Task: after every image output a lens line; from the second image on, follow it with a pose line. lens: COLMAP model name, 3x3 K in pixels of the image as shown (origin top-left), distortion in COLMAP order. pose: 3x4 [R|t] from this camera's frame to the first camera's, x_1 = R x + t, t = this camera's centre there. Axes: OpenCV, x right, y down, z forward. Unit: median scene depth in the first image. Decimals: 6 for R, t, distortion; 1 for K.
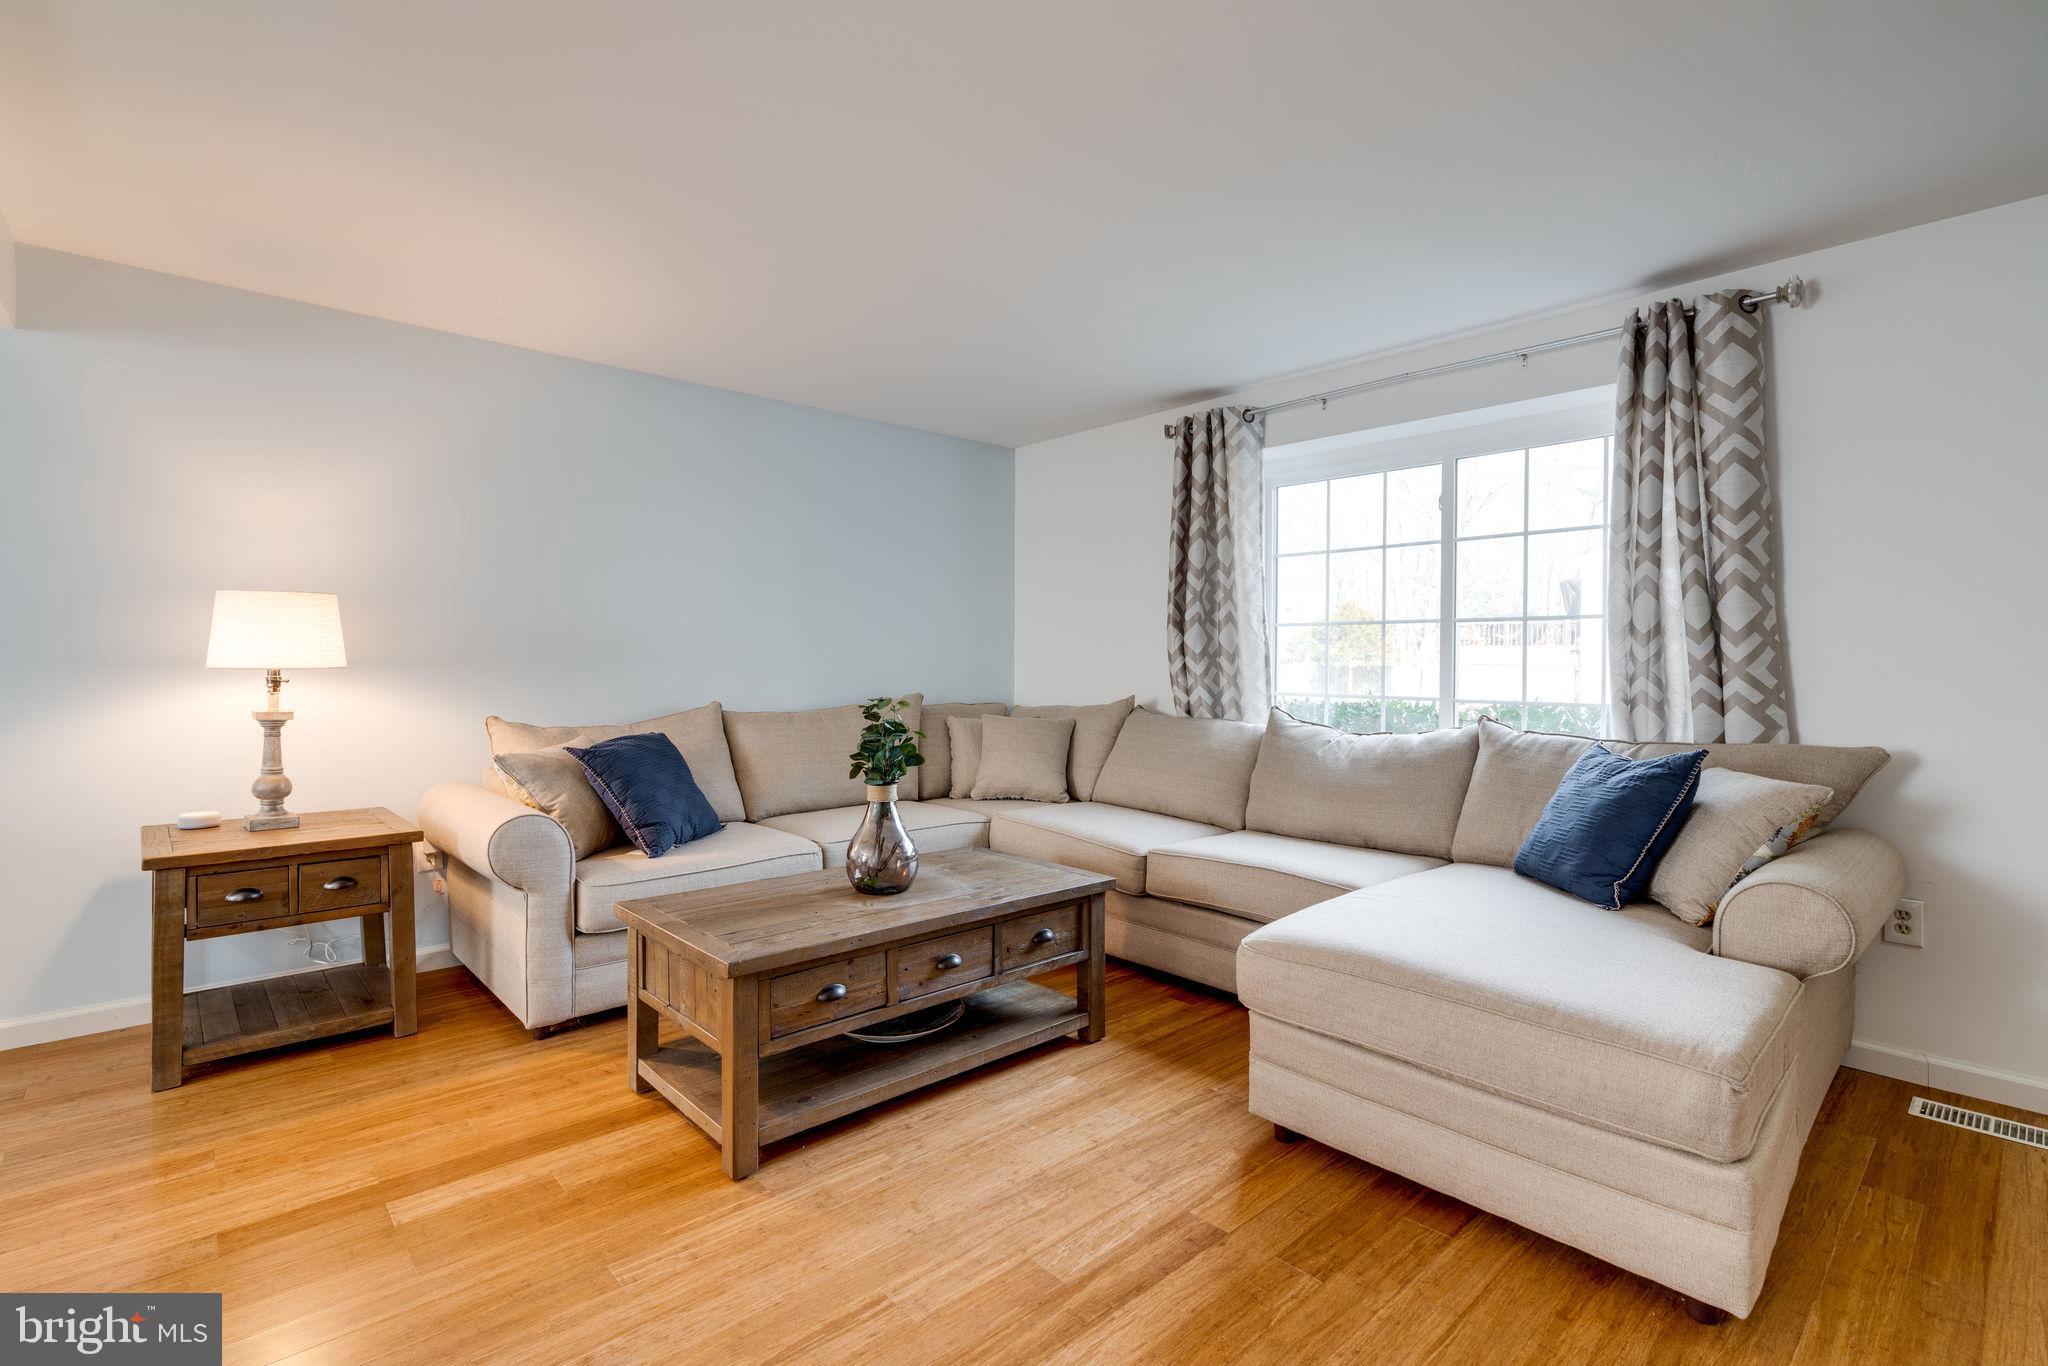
lens RADIAL K [[935.8, 0, 1008.8], [0, 935.8, 662.8], [0, 0, 1]] dist [-0.012519, 0.000067]
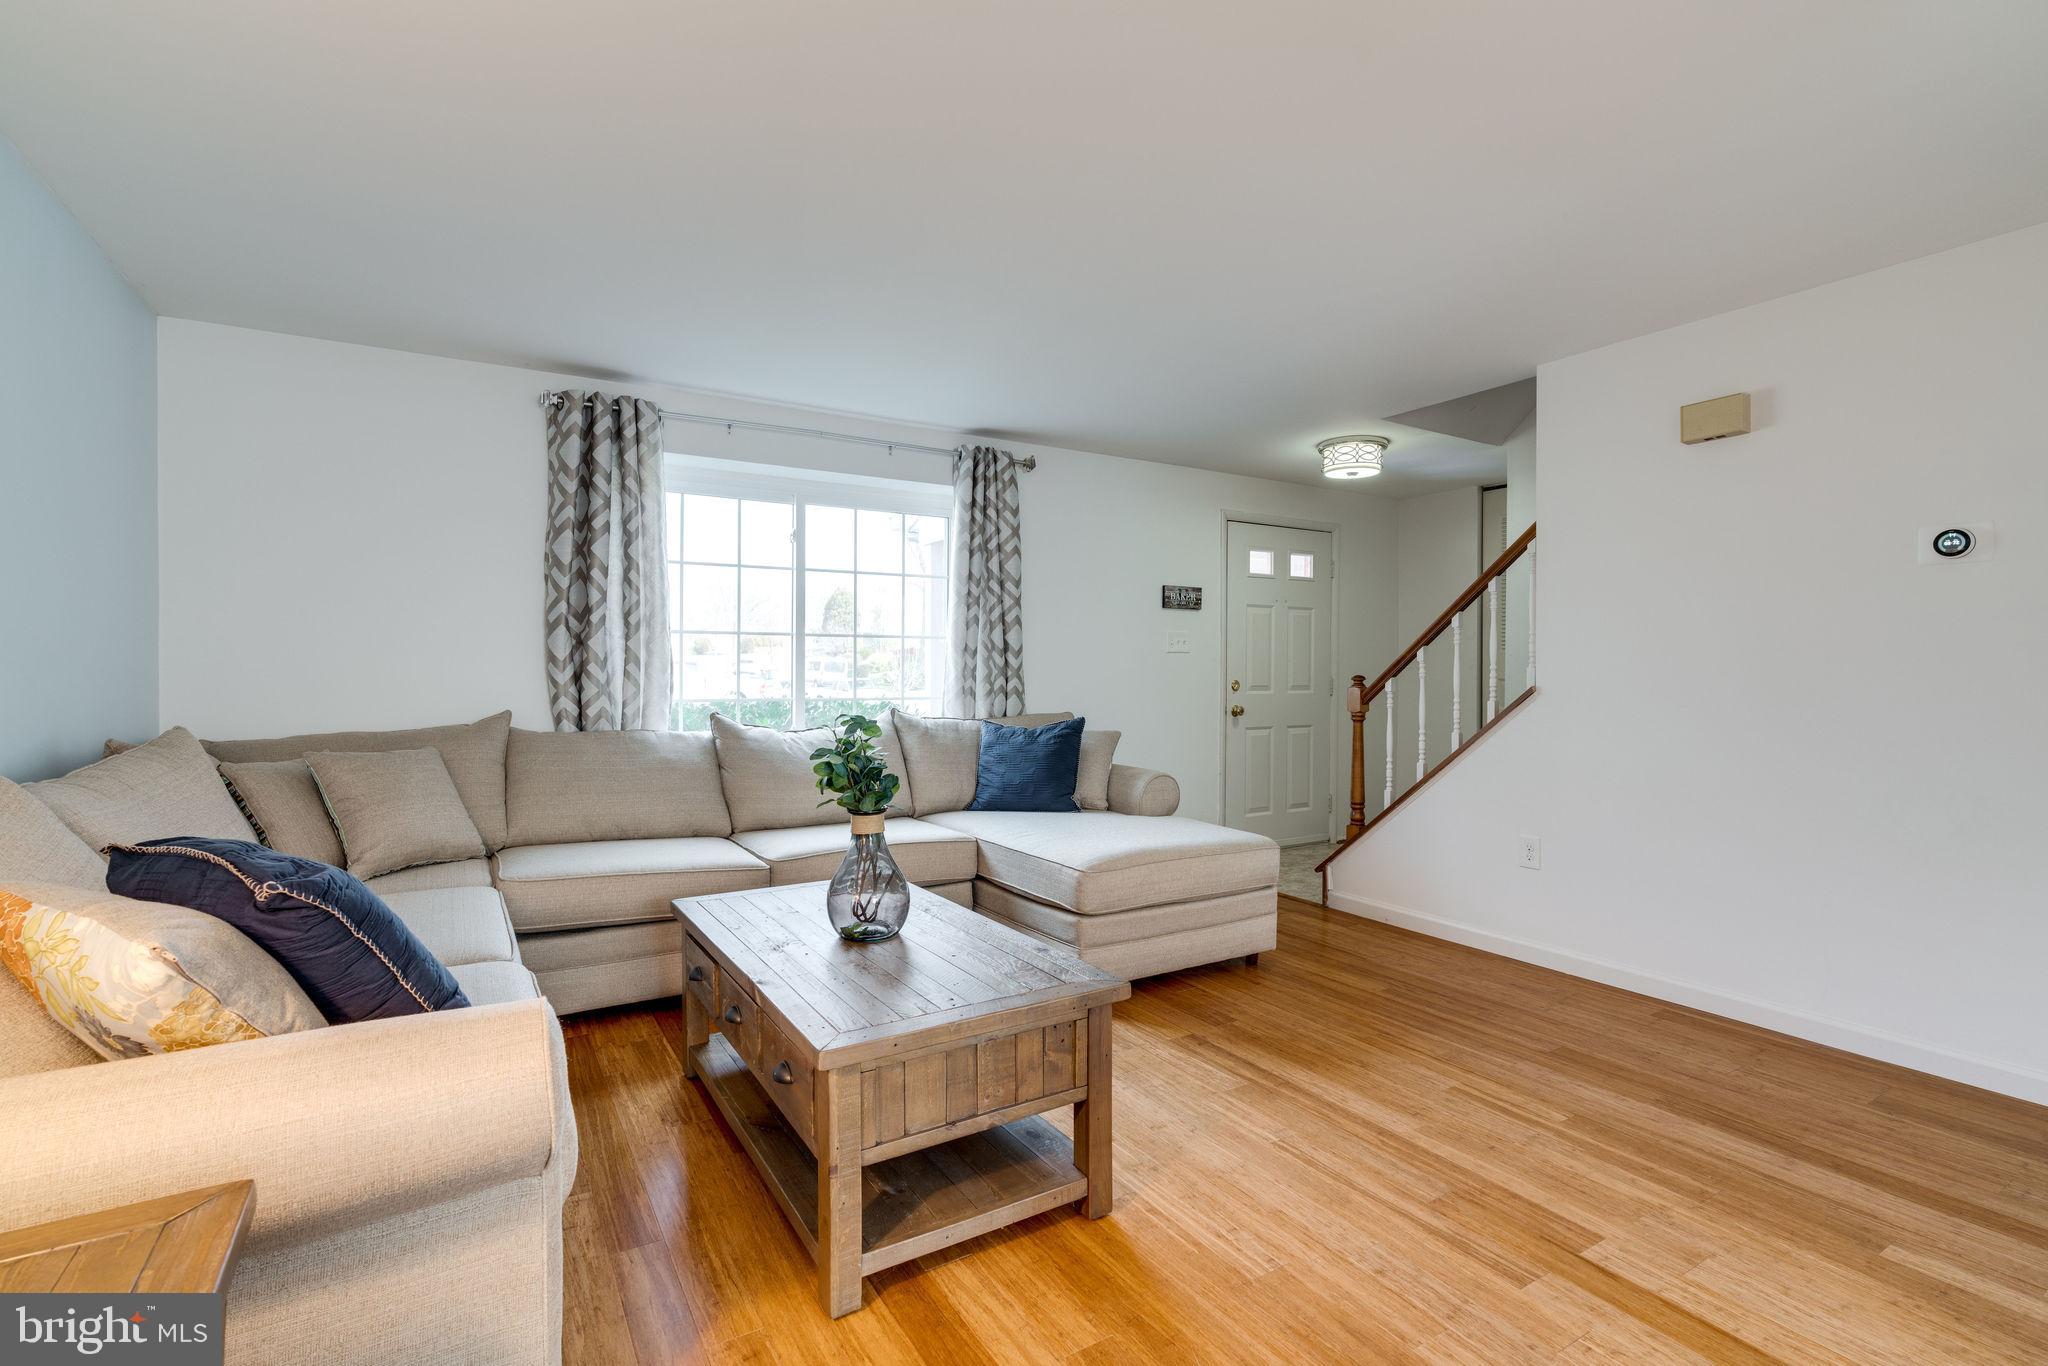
lens RADIAL K [[935.8, 0, 1008.8], [0, 935.8, 662.8], [0, 0, 1]] dist [-0.012519, 0.000067]
pose [[0.195365, -0.000114, 0.980731, -0.885231], [0.000462, 1.000000, 0.000024, -0.010372], [-0.980730, 0.000449, 0.195365, 0.639919]]
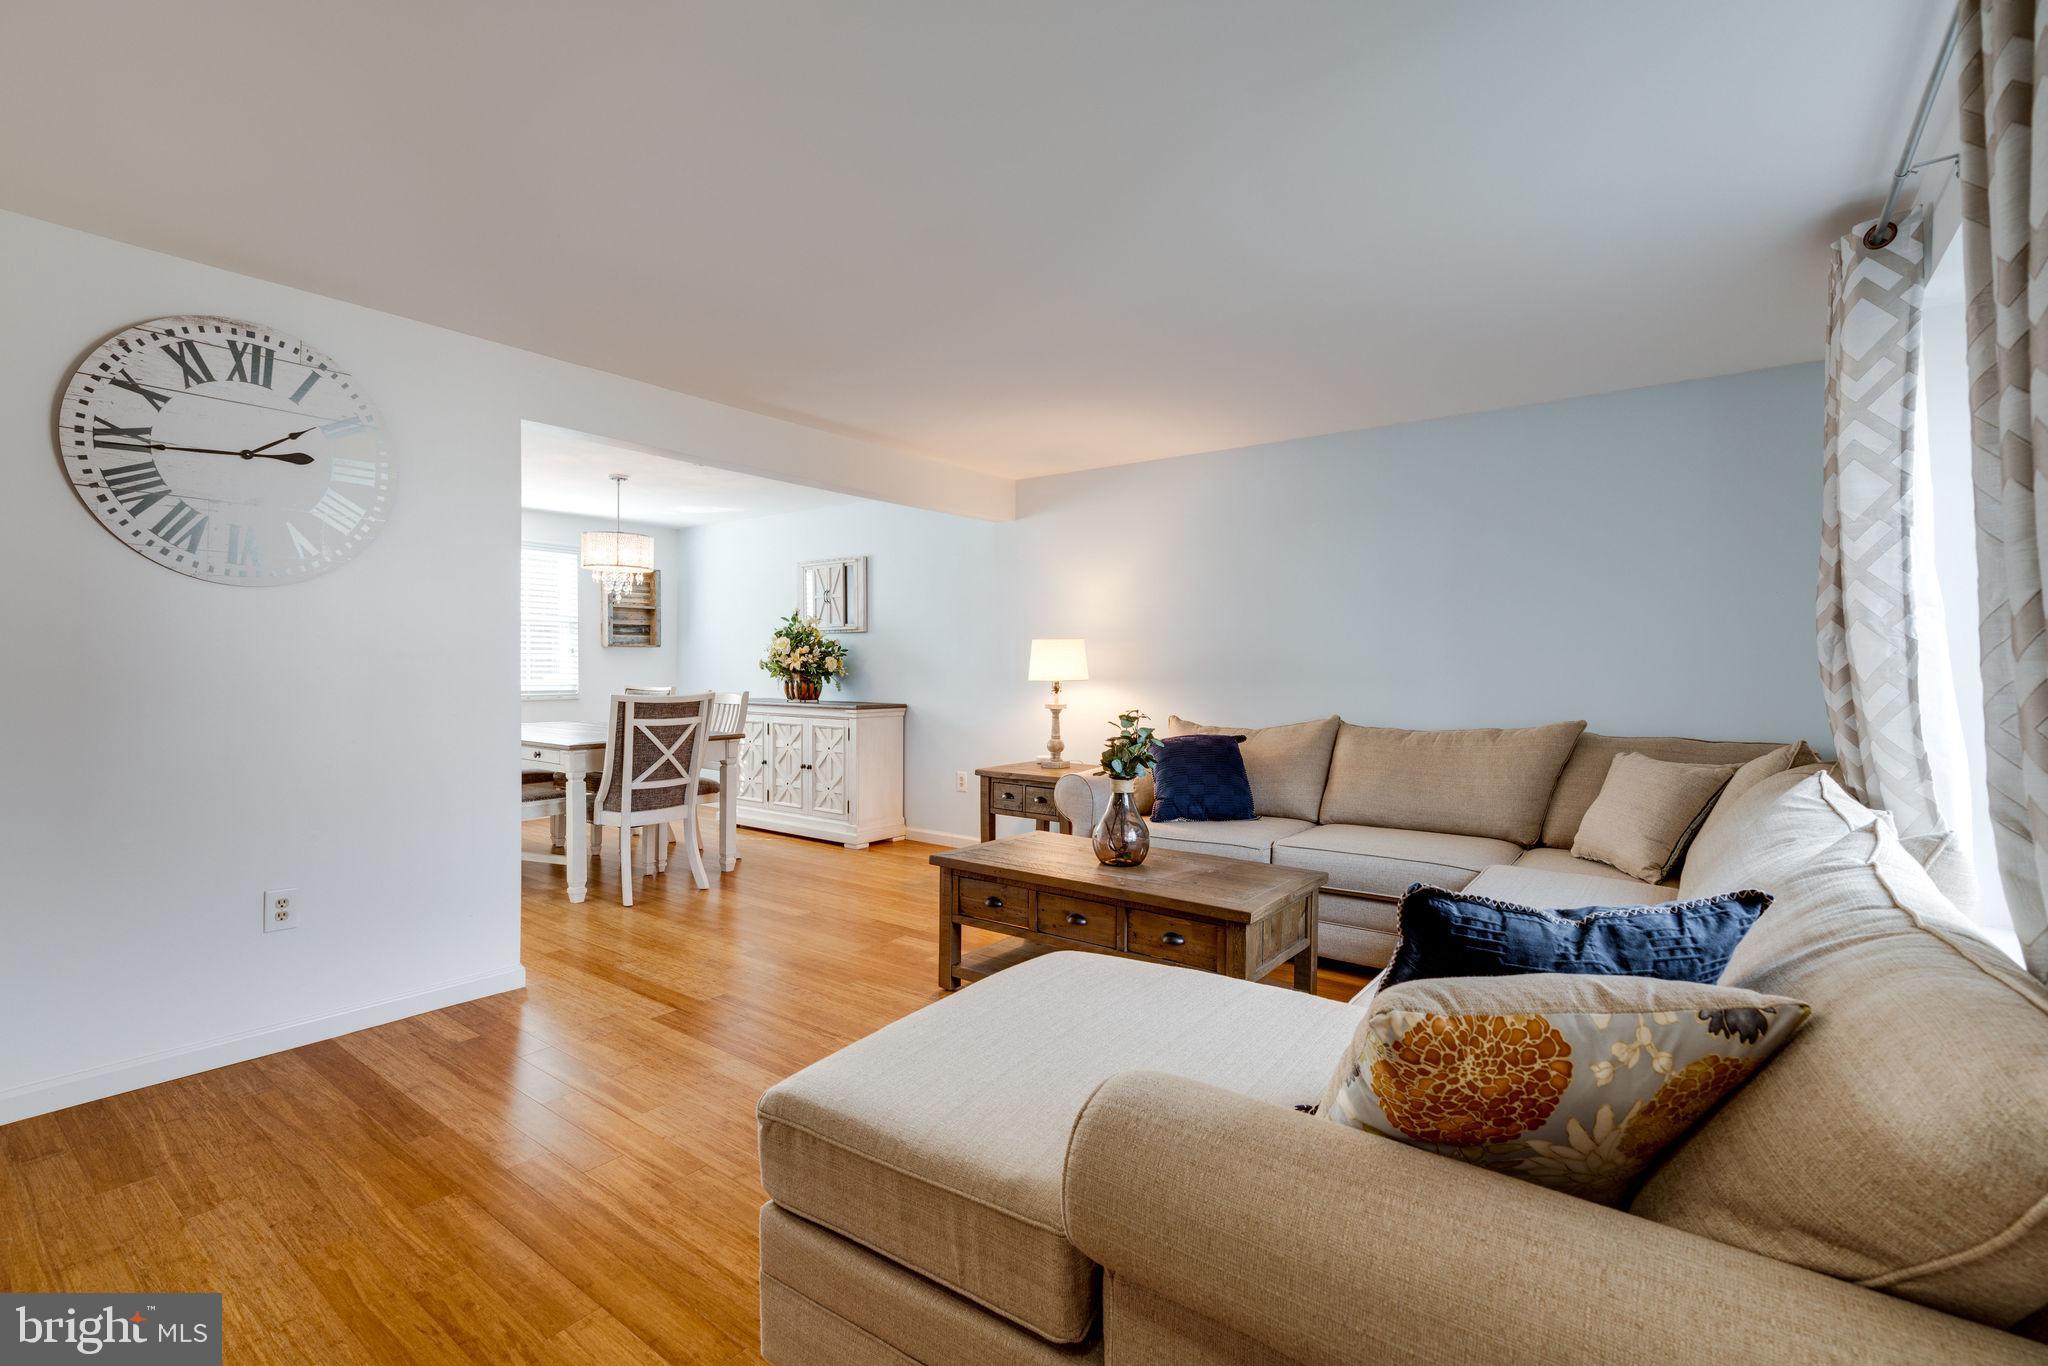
lens RADIAL K [[935.8, 0, 1008.8], [0, 935.8, 662.8], [0, 0, 1]] dist [-0.012519, 0.000067]
pose [[0.173925, -0.007486, -0.984730, 0.977478], [-0.002568, 0.999964, -0.008056, -0.013443], [0.984756, 0.003930, 0.173900, 0.577400]]
